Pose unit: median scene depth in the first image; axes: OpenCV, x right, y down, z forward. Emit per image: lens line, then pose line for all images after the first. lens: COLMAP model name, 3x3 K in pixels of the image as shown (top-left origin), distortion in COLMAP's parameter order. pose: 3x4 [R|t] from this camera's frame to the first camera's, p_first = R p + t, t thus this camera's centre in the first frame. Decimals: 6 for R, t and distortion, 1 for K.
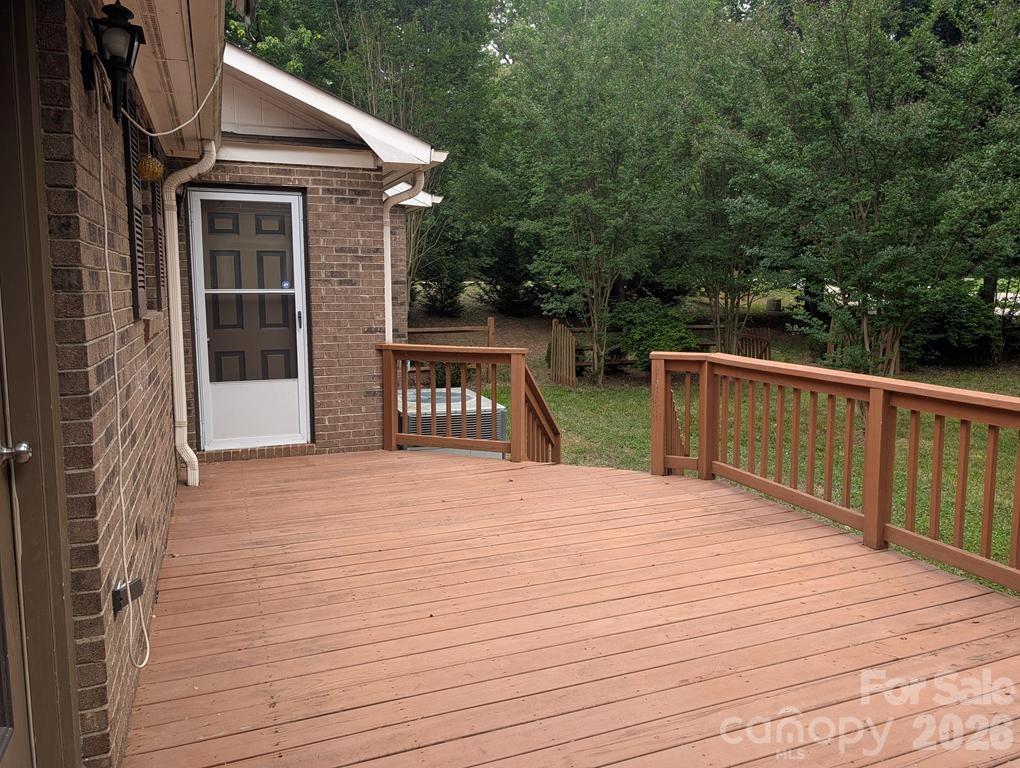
lens RADIAL K [[736.7, 0, 513.7], [0, 736.7, 381.1], [0, 0, 1]] dist [0.012730, -0.010479]
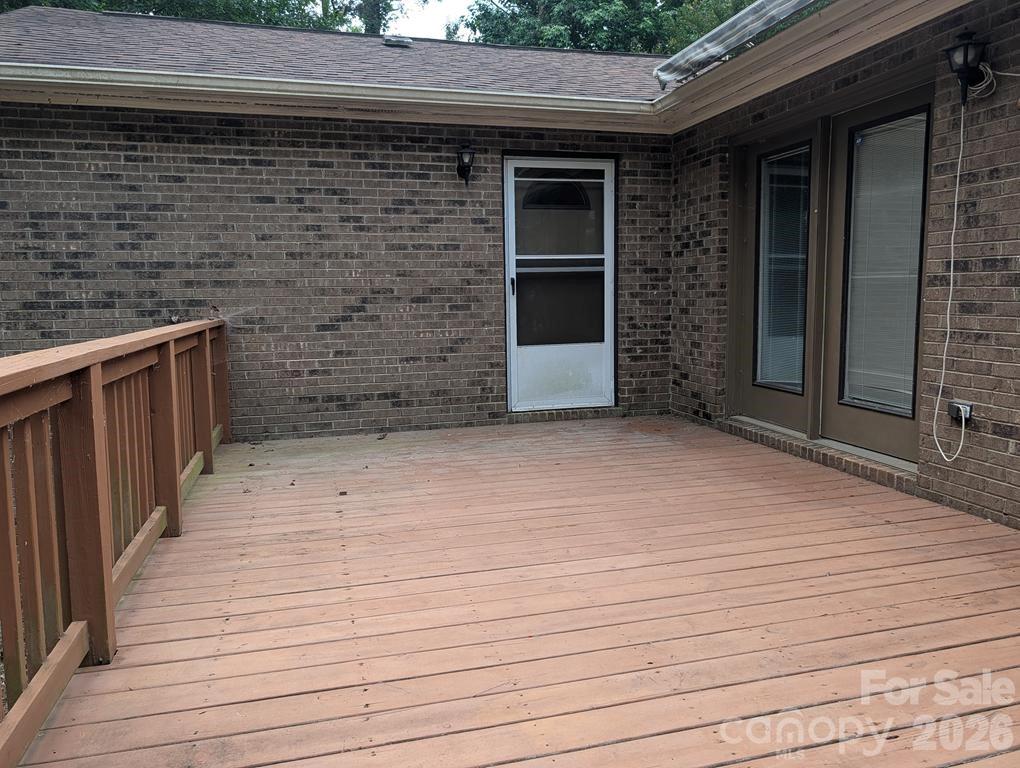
lens RADIAL K [[736.7, 0, 513.7], [0, 736.7, 381.1], [0, 0, 1]] dist [0.012730, -0.010479]
pose [[-0.993969, -0.003382, 0.109606, 0.139815], [0.024037, 0.968497, 0.247864, -0.108856], [-0.106991, 0.249004, -0.962575, 1.569833]]
